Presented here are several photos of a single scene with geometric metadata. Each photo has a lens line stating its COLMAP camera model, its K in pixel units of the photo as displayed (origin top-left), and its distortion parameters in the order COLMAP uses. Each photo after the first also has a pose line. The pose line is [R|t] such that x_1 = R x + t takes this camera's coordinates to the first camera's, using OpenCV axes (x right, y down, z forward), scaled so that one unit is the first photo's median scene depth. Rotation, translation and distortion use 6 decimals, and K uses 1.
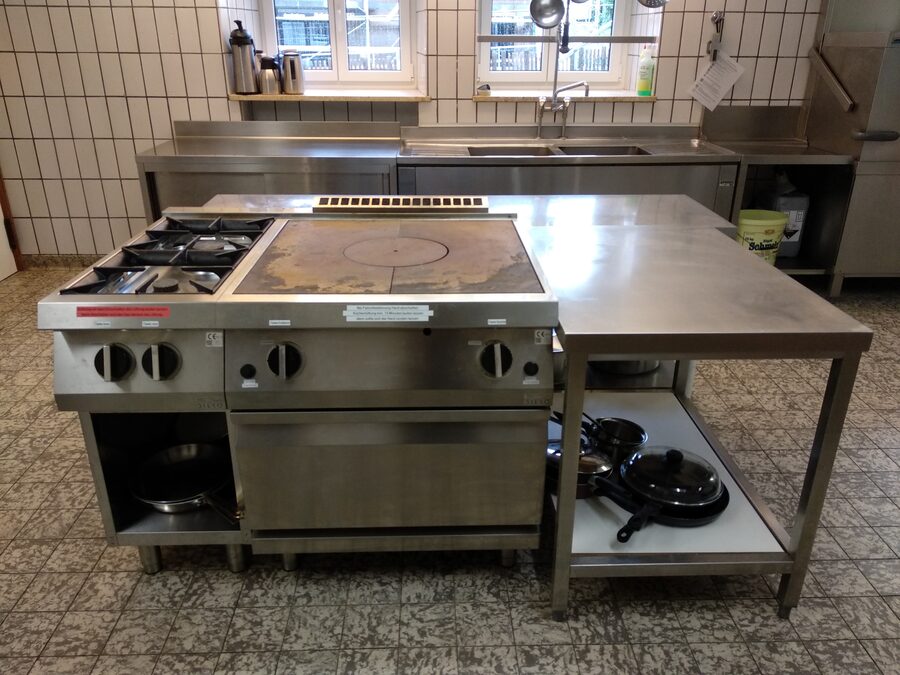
lens RADIAL K [[699.5, 0, 448.5], [0, 699.5, 338.5], [0, 0, 1]] dist [0.035609, -0.033884]
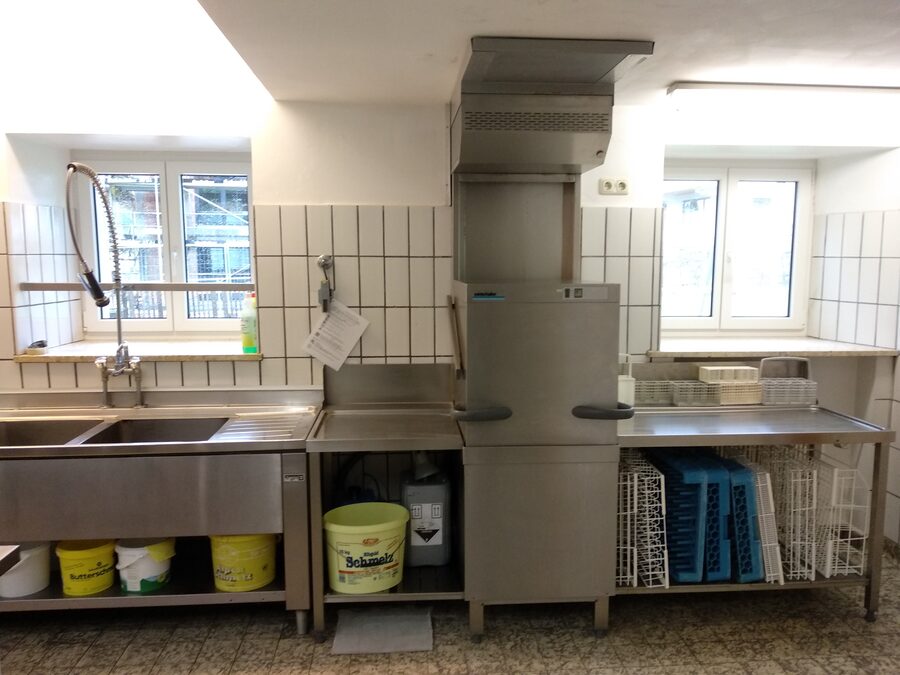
lens RADIAL K [[699.5, 0, 451.5], [0, 699.5, 340.9], [0, 0, 1]] dist [0.035609, -0.033884]
pose [[0.999285, -0.009776, 0.036512, 0.487640], [0.019657, 0.959483, -0.281080, -0.137662], [-0.032285, 0.281596, 0.958990, 0.247534]]
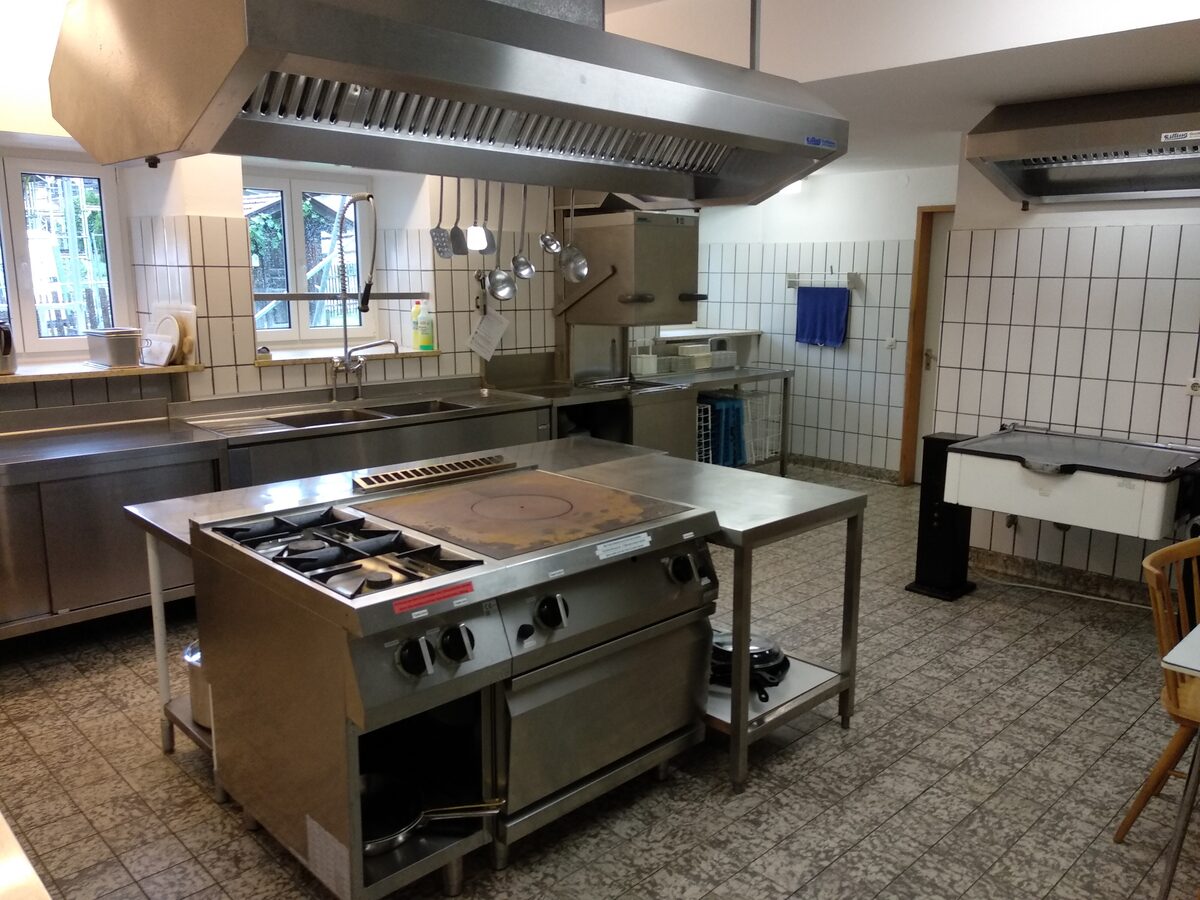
lens RADIAL K [[932.7, 0, 597.8], [0, 932.7, 444.6], [0, 0, 1]] dist [0.035609, -0.033884]
pose [[0.737723, -0.122292, 0.663935, -0.426187], [0.263681, 0.957535, -0.116616, -0.010658], [-0.621479, 0.261097, 0.738642, -0.057086]]
